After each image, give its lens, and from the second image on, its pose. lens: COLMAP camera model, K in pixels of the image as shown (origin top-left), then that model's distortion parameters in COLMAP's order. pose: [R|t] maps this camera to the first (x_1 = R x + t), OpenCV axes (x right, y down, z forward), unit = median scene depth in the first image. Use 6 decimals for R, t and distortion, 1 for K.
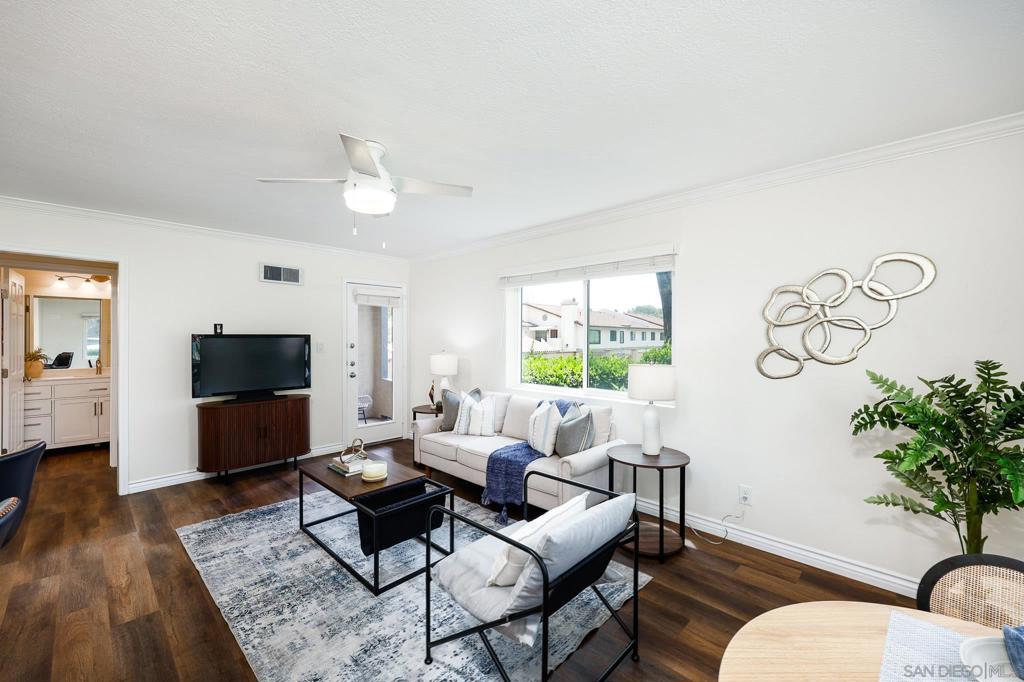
lens RADIAL K [[413.9, 0, 510.6], [0, 413.9, 336.9], [0, 0, 1]] dist [-0.001224, -0.000229]
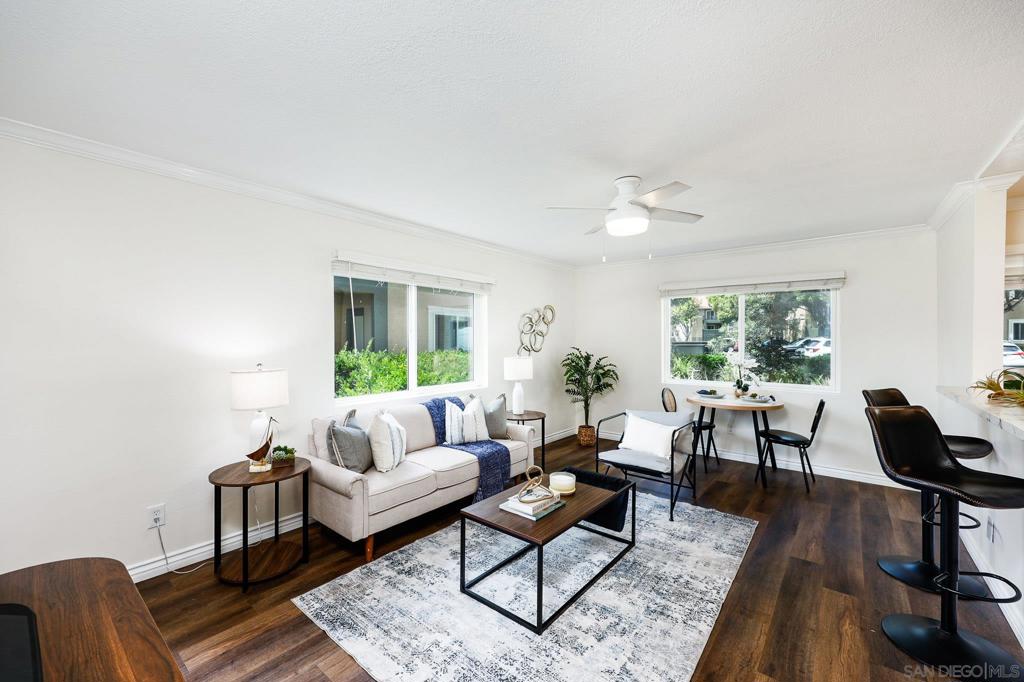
lens RADIAL K [[413.9, 0, 503.2], [0, 413.9, 339.3], [0, 0, 1]] dist [-0.001224, -0.000229]
pose [[-0.068361, -0.007732, 0.997631, -1.444178], [-0.000737, 0.999970, 0.007700, -0.013358], [-0.997660, -0.000209, -0.068364, 1.379819]]
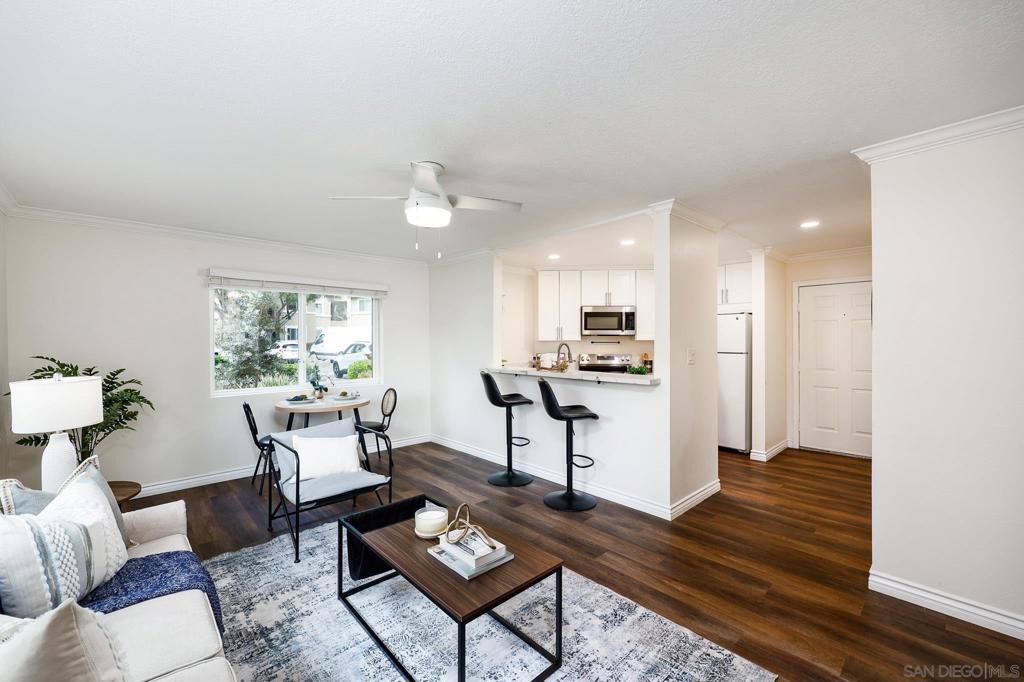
lens RADIAL K [[413.9, 0, 504.5], [0, 413.9, 342.8], [0, 0, 1]] dist [-0.001224, -0.000229]
pose [[-0.997903, -0.002308, 0.064692, -0.580403], [-0.001847, 0.999972, 0.007183, -0.001722], [-0.064707, 0.007048, -0.997879, 1.987999]]
